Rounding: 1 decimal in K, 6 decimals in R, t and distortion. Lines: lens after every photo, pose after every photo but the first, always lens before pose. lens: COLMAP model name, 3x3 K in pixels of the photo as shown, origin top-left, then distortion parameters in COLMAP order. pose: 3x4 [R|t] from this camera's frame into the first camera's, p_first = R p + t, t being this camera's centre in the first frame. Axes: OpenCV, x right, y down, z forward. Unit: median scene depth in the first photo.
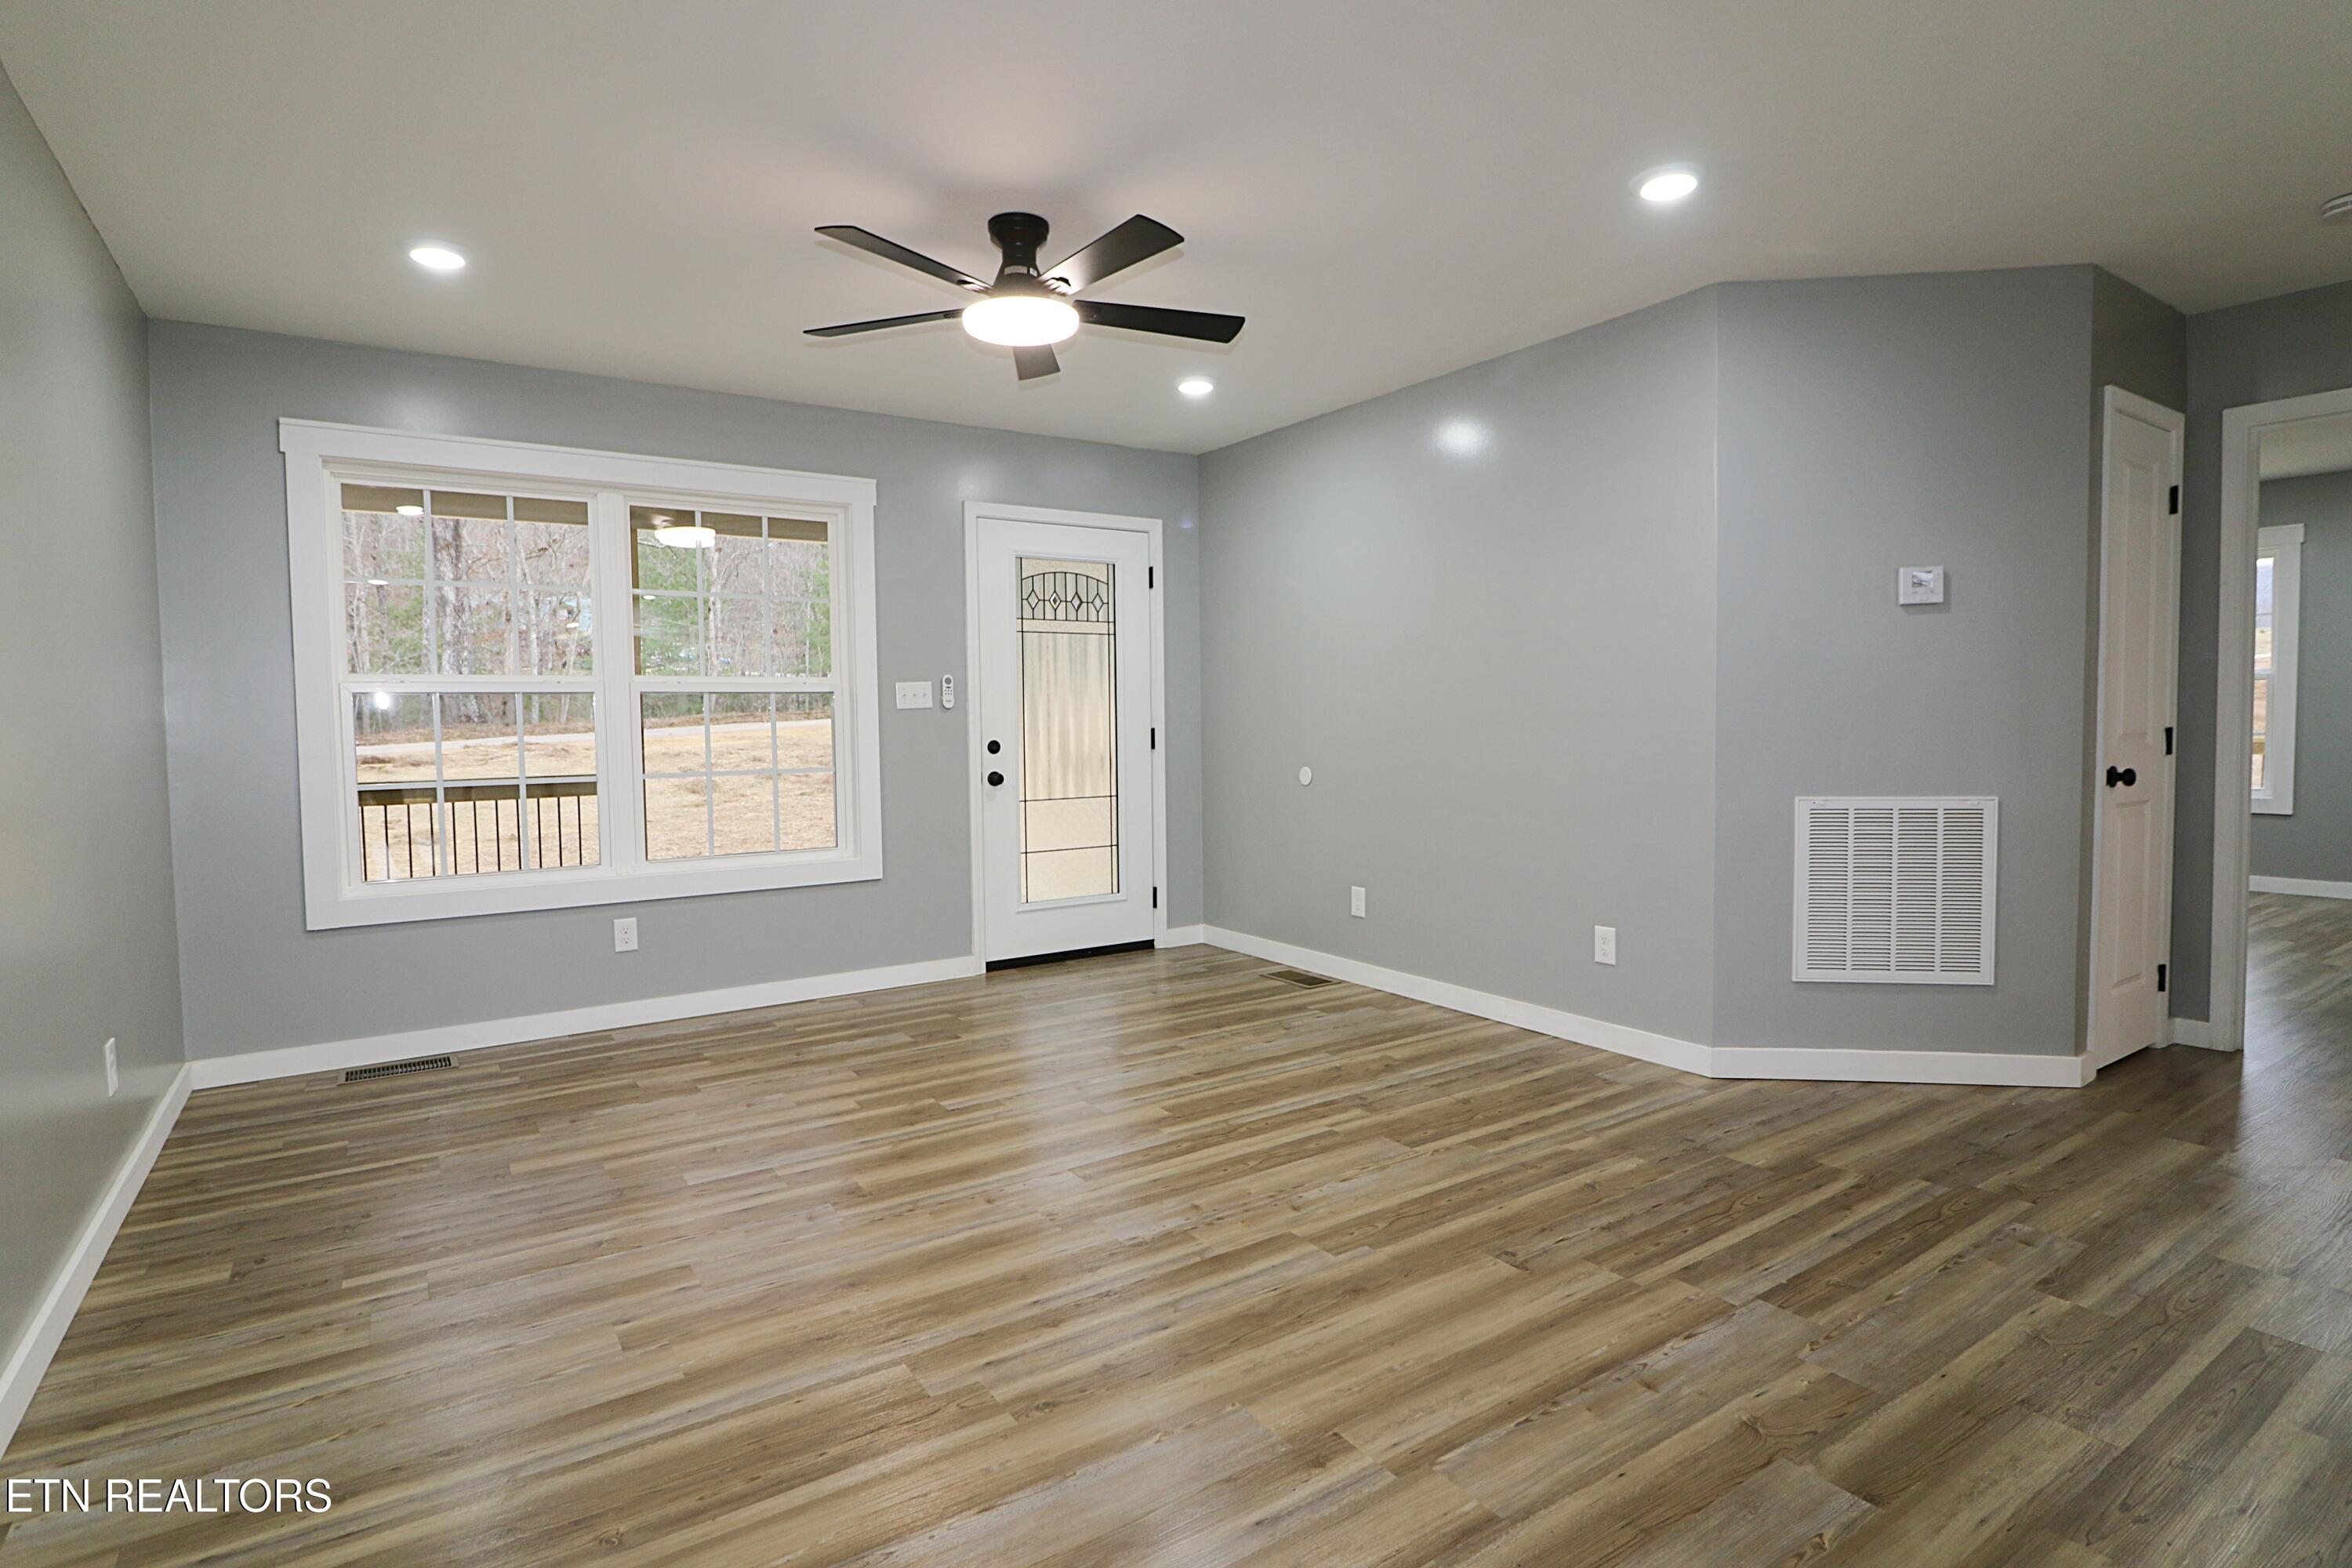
lens RADIAL K [[1161.8, 0, 1176.0], [0, 1161.8, 784.0], [0, 0, 1]] dist [-0.002581, -0.000218]
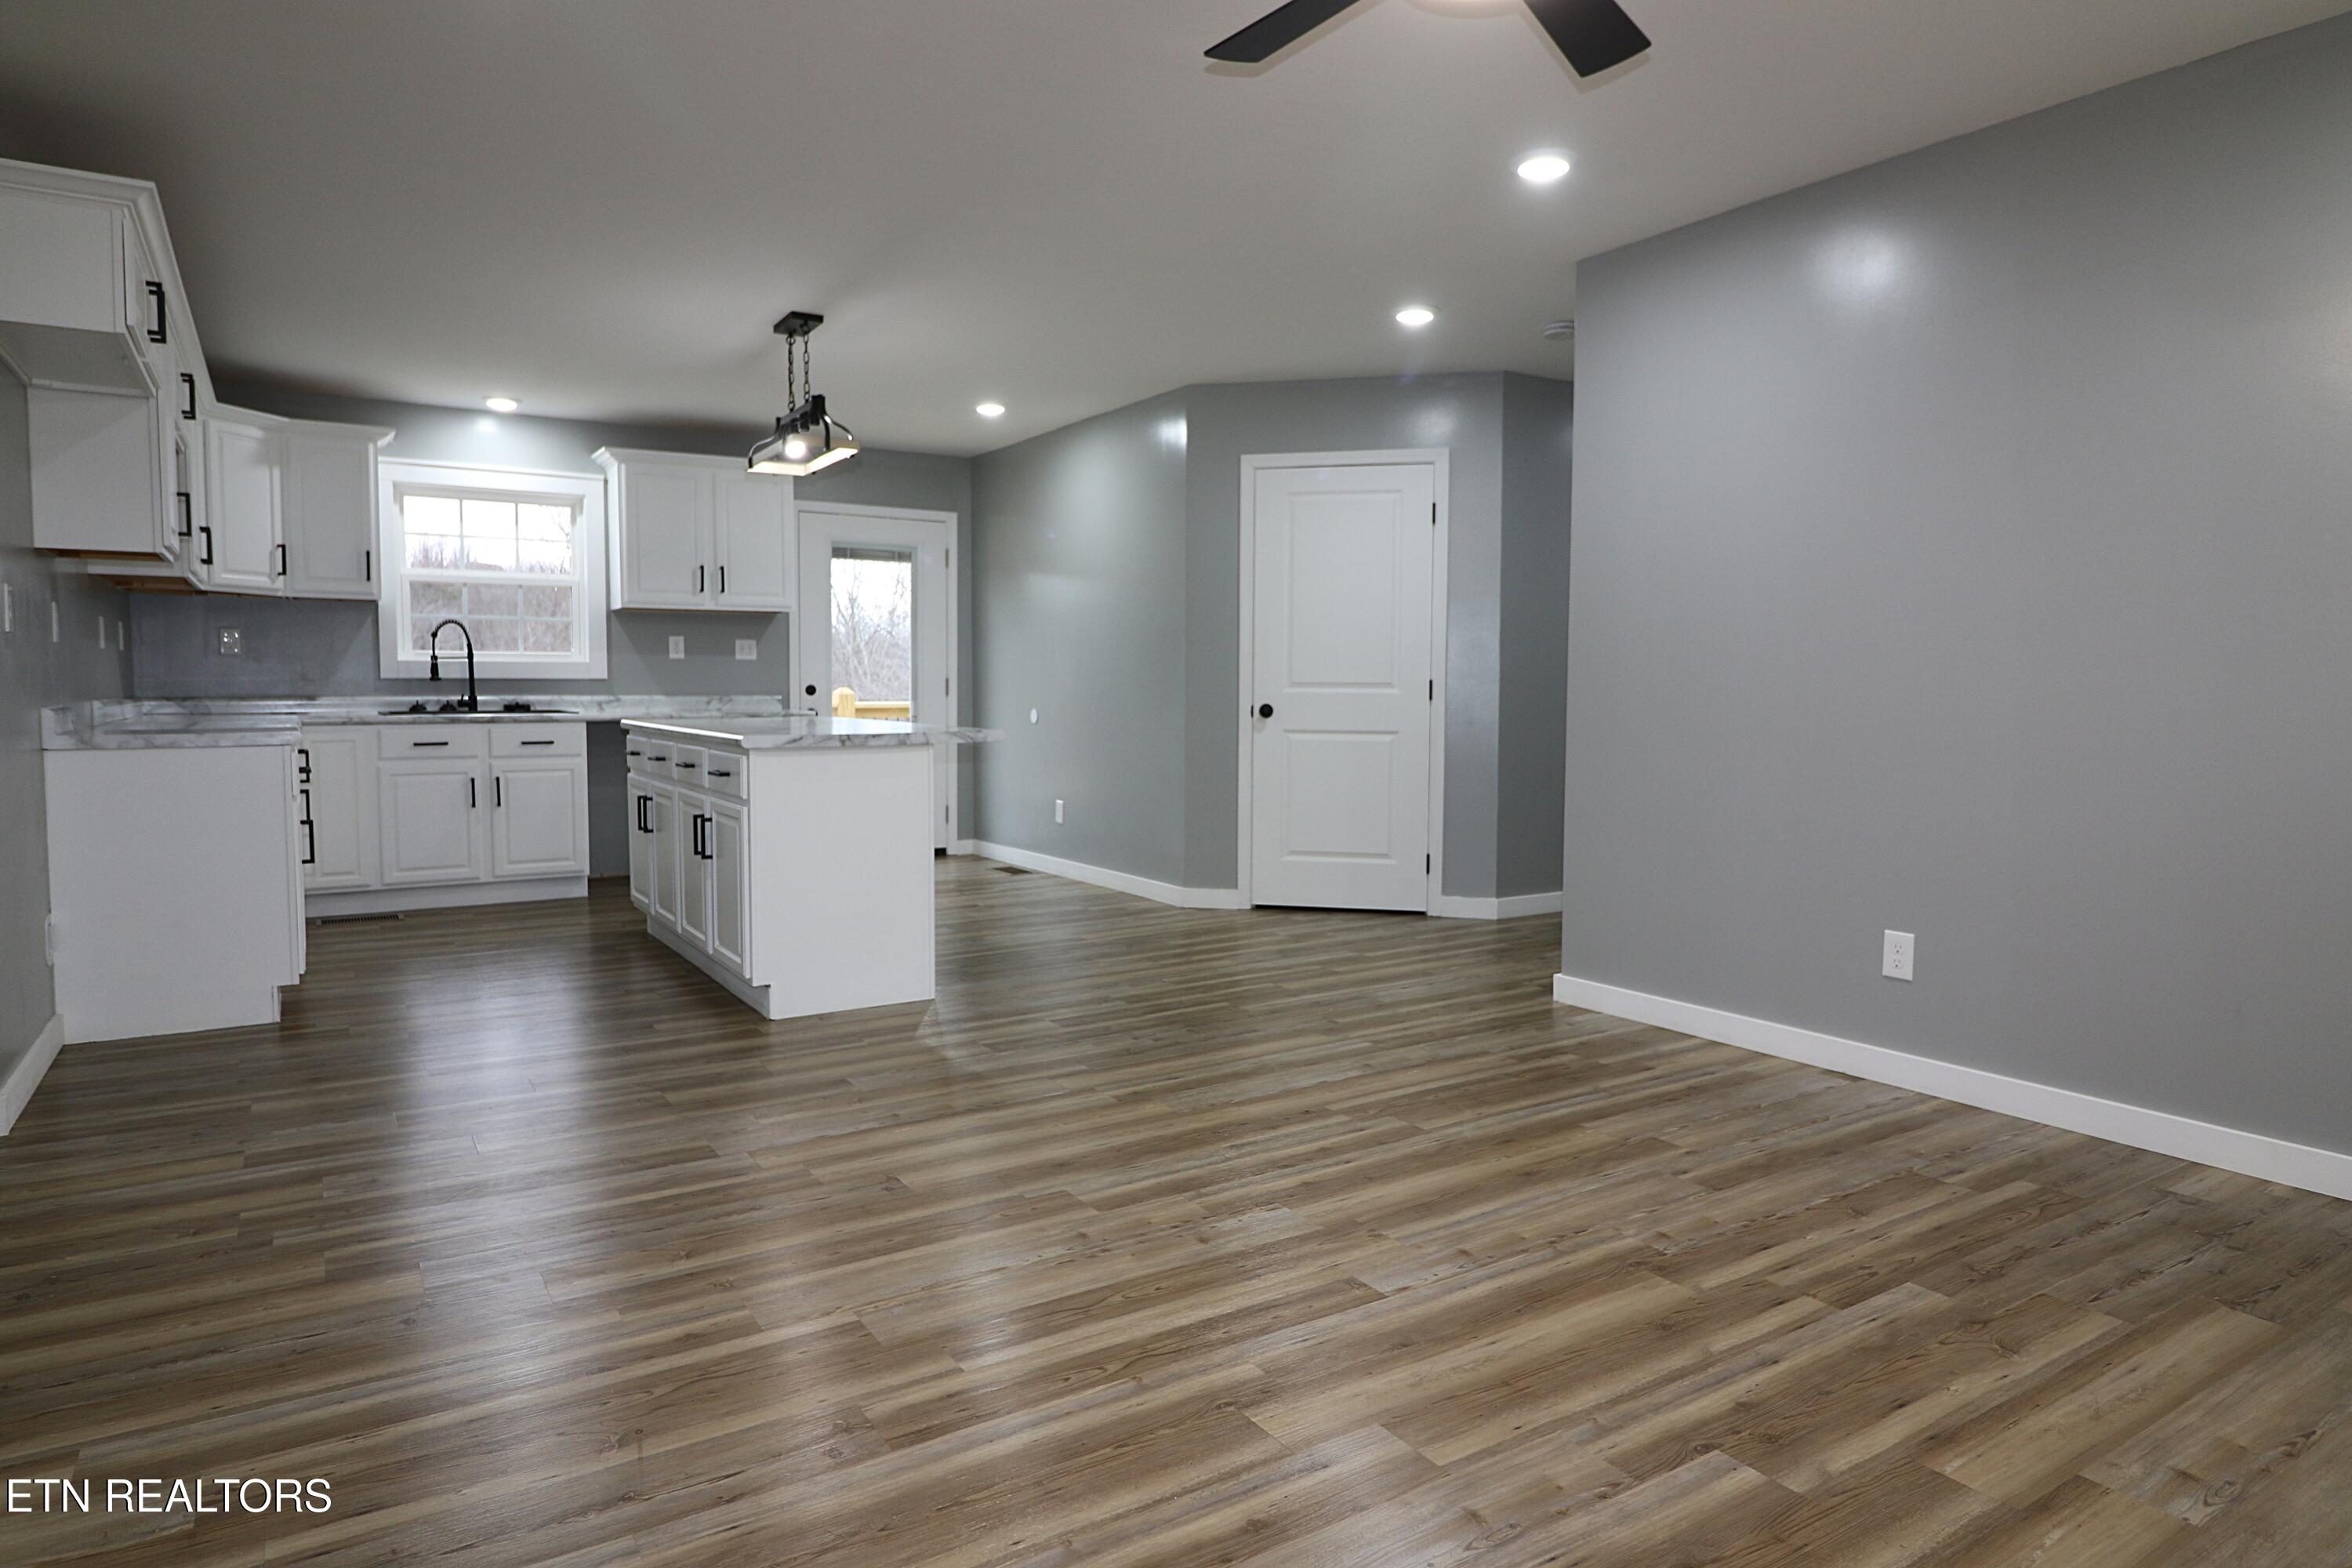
lens RADIAL K [[1372.1, 0, 1164.7], [0, 1372.1, 777.1], [0, 0, 1]] dist [-0.000717, -0.001411]
pose [[-0.999507, 0.009564, 0.029909, 0.010796], [0.013335, 0.991616, 0.128527, -0.076455], [-0.028429, 0.128862, -0.991255, 1.742989]]
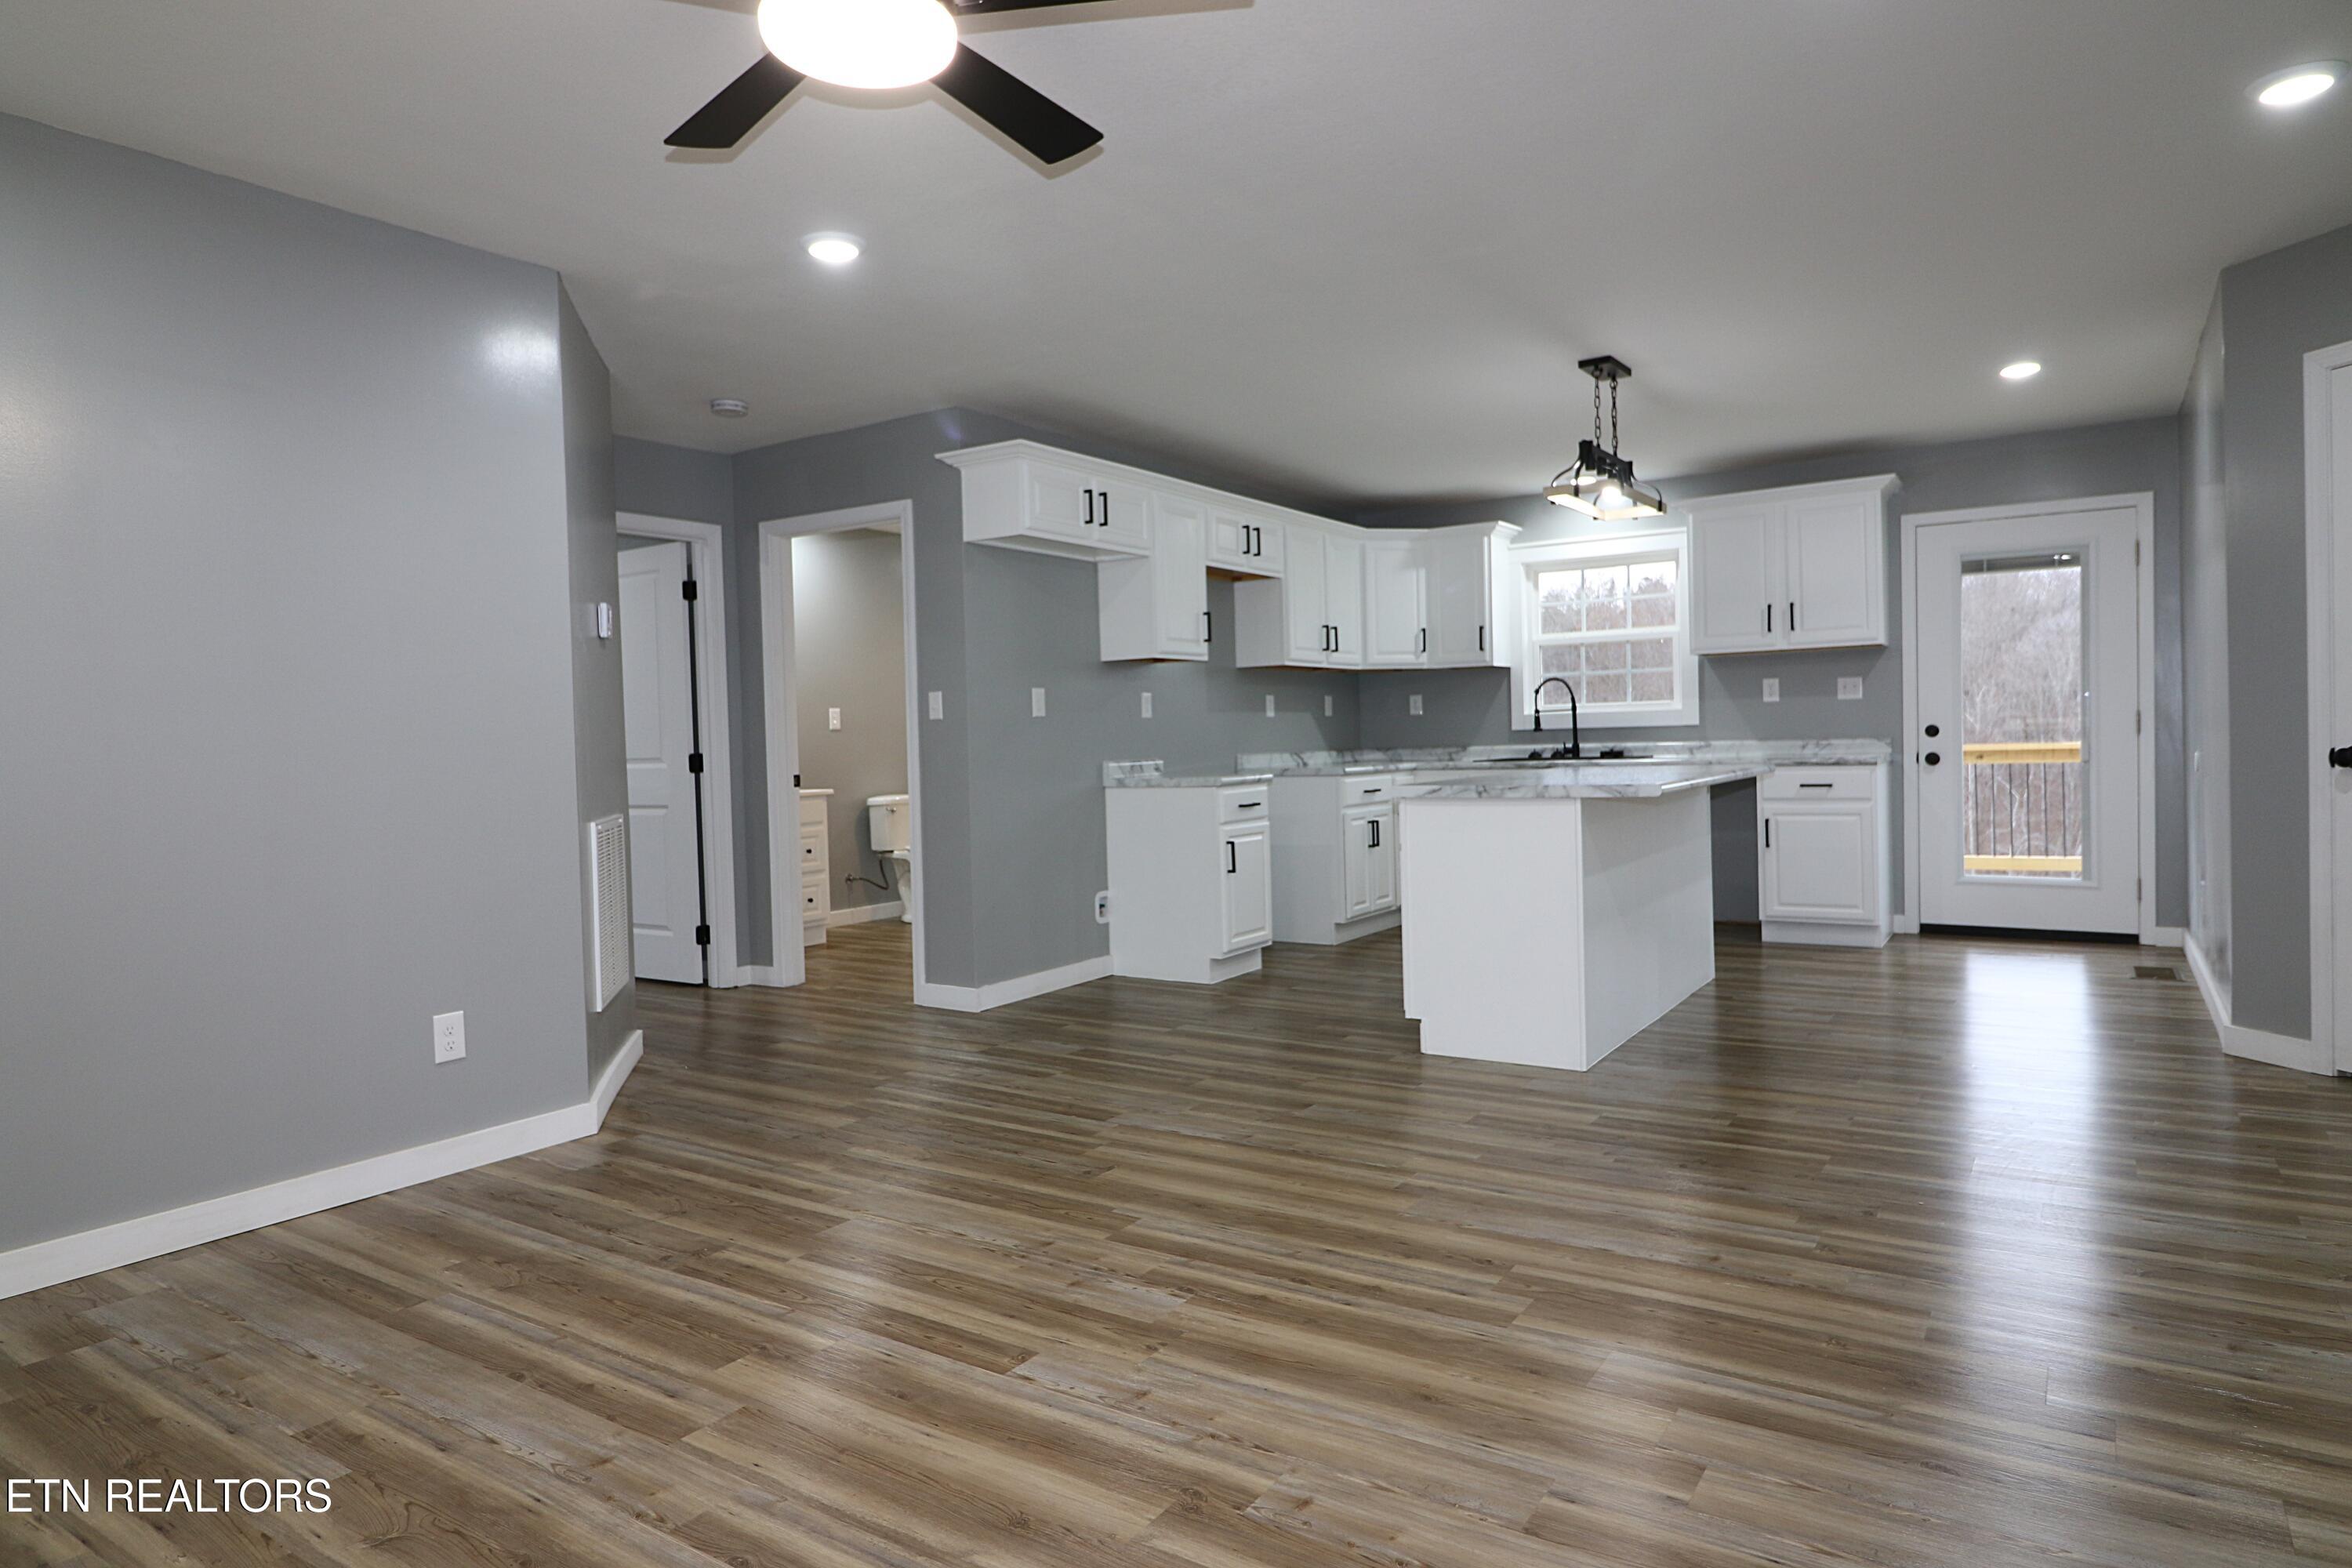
lens RADIAL K [[1372.1, 0, 1164.7], [0, 1372.1, 777.1], [0, 0, 1]] dist [-0.000717, -0.001411]
pose [[-0.371858, -0.001423, 0.928288, -0.851329], [0.087414, 0.995502, 0.036543, -0.031471], [-0.924165, 0.094735, -0.370061, 1.158925]]
